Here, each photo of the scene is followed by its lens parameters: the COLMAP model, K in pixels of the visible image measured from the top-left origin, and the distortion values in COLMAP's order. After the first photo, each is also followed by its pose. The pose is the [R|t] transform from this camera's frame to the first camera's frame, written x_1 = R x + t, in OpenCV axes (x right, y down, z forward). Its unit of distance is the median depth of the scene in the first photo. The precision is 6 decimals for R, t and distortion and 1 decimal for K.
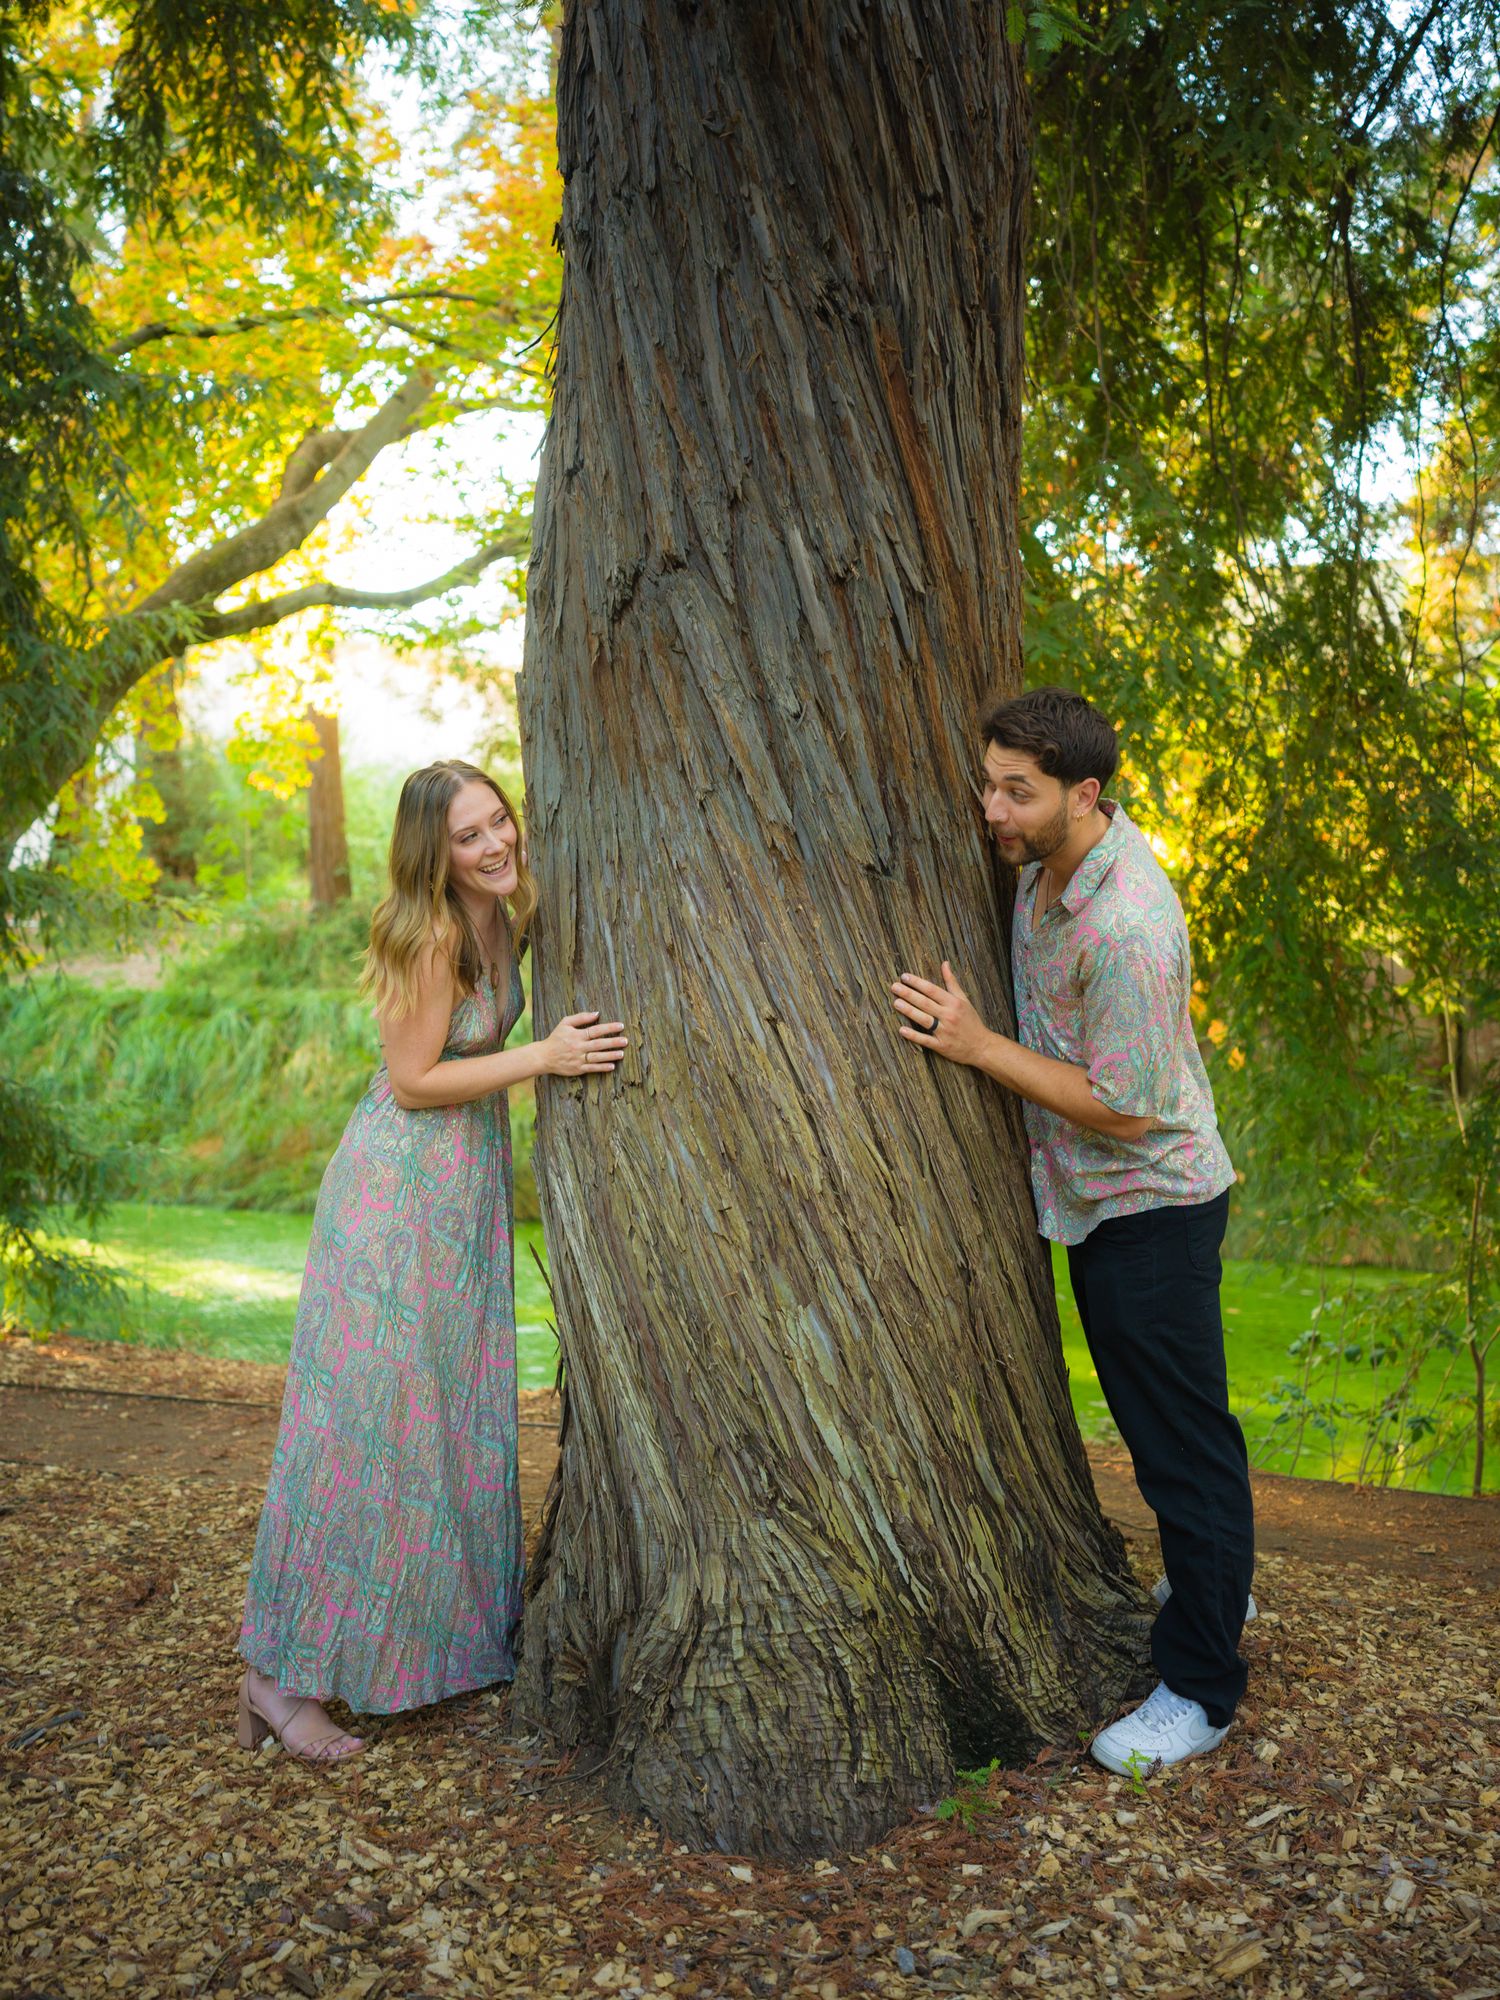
lens RADIAL K [[1959.4, 0, 776.1], [0, 1959.4, 999.1], [0, 0, 1]] dist [0.002199, 0.005096]
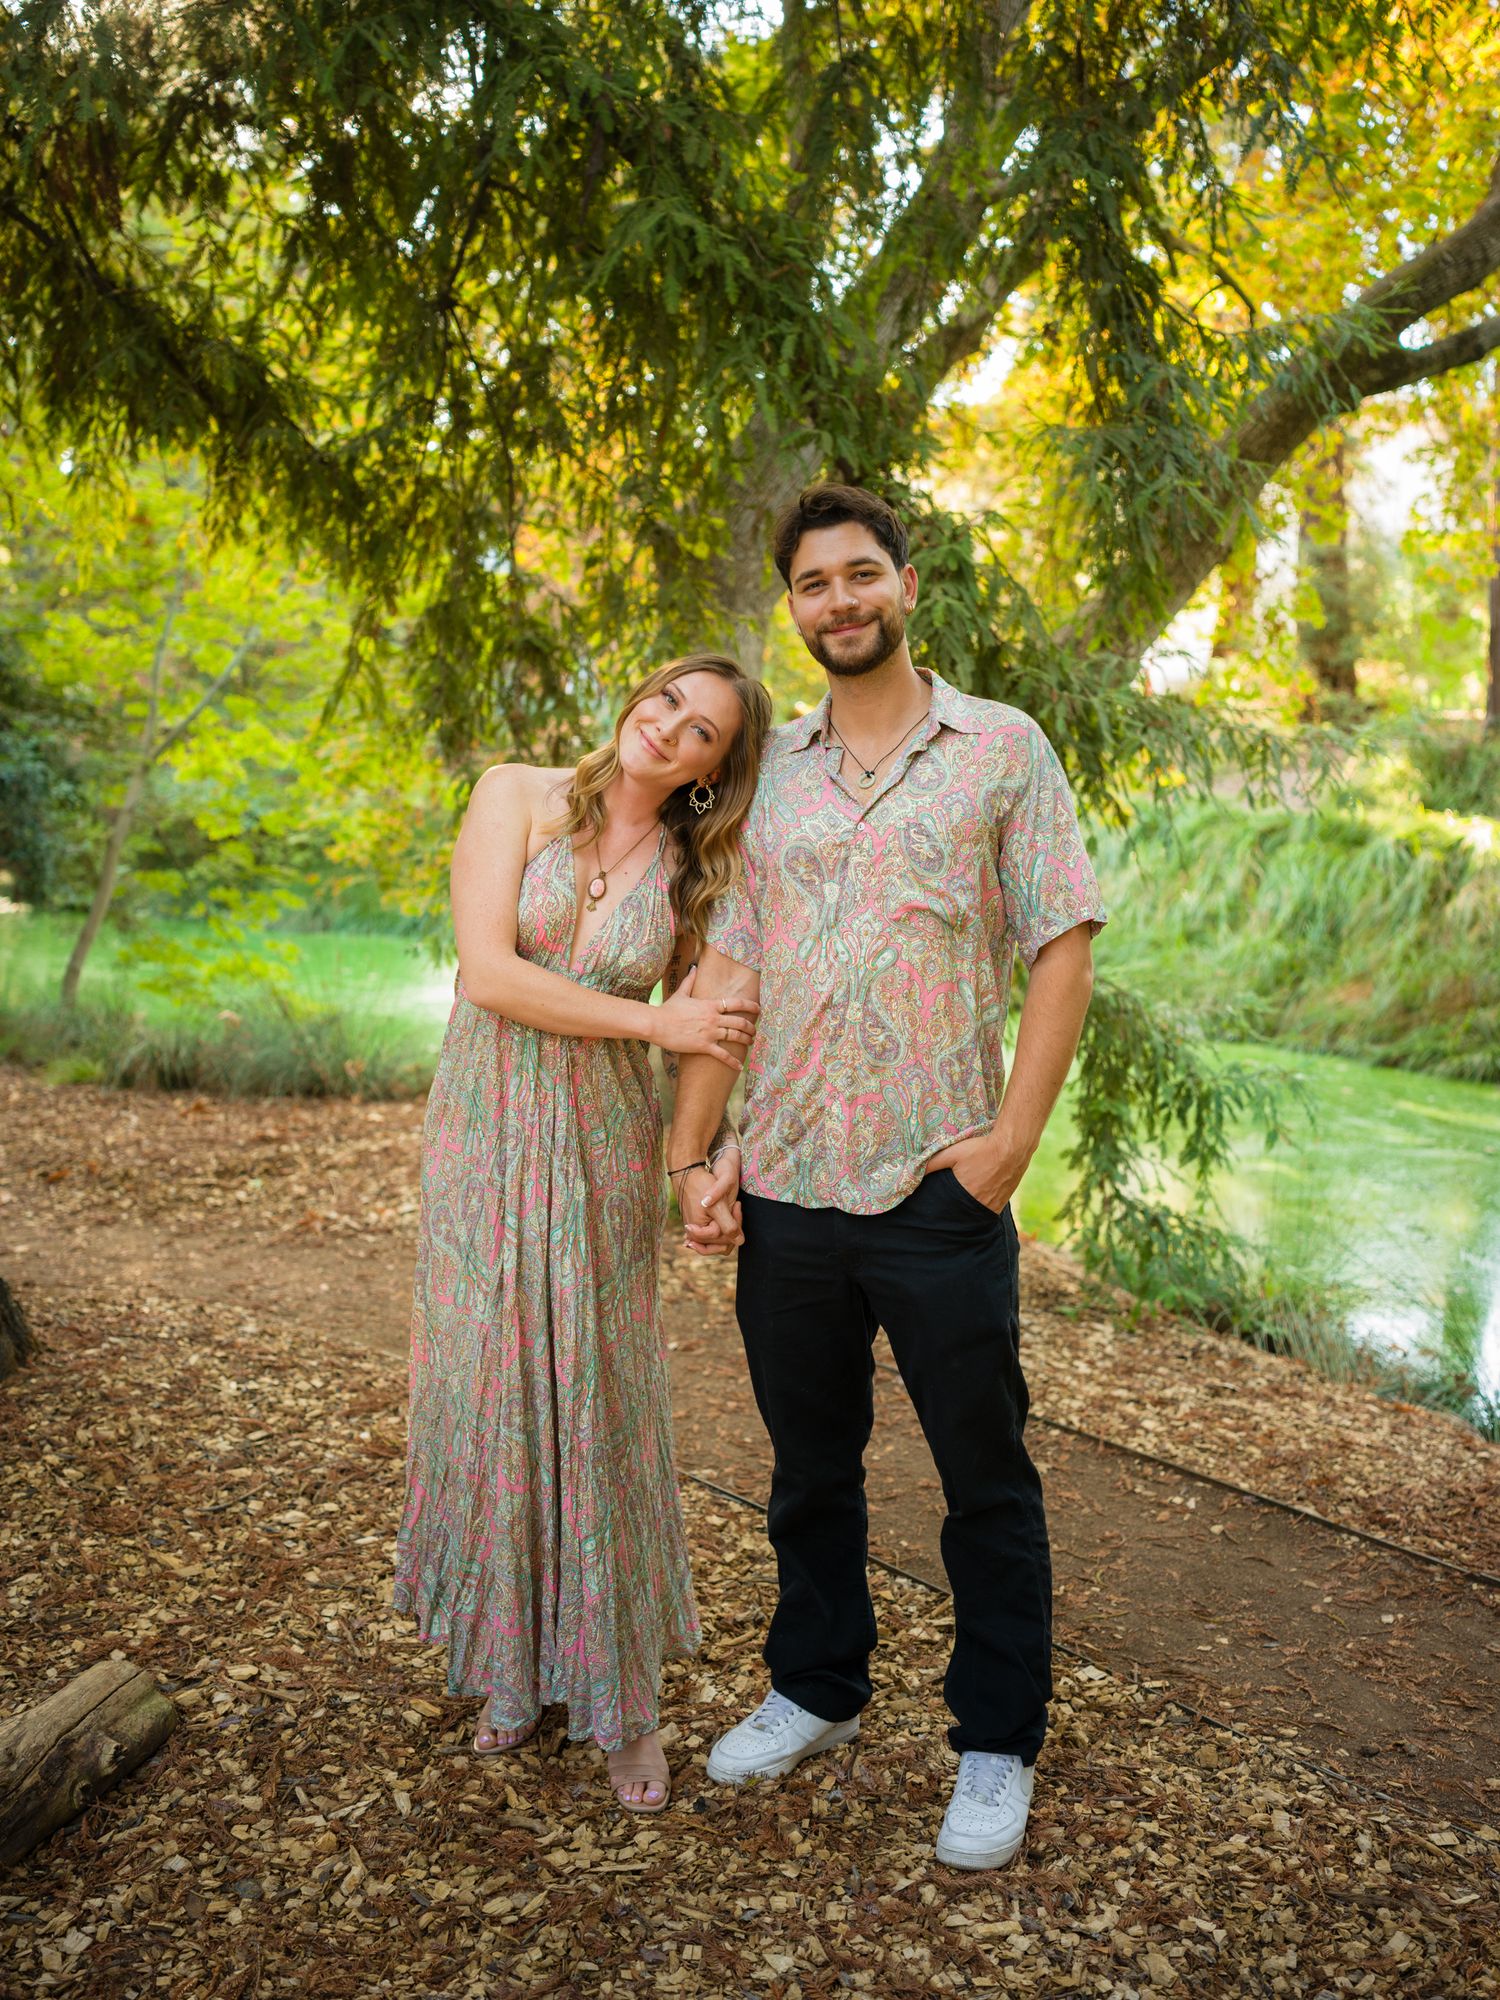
lens RADIAL K [[1959.4, 0, 776.1], [0, 1959.4, 999.1], [0, 0, 1]] dist [0.002199, 0.005096]
pose [[0.841244, 0.071183, -0.535948, -0.032047], [-0.019364, 0.994626, 0.101708, -0.008213], [0.540308, -0.075183, 0.838102, 0.104463]]
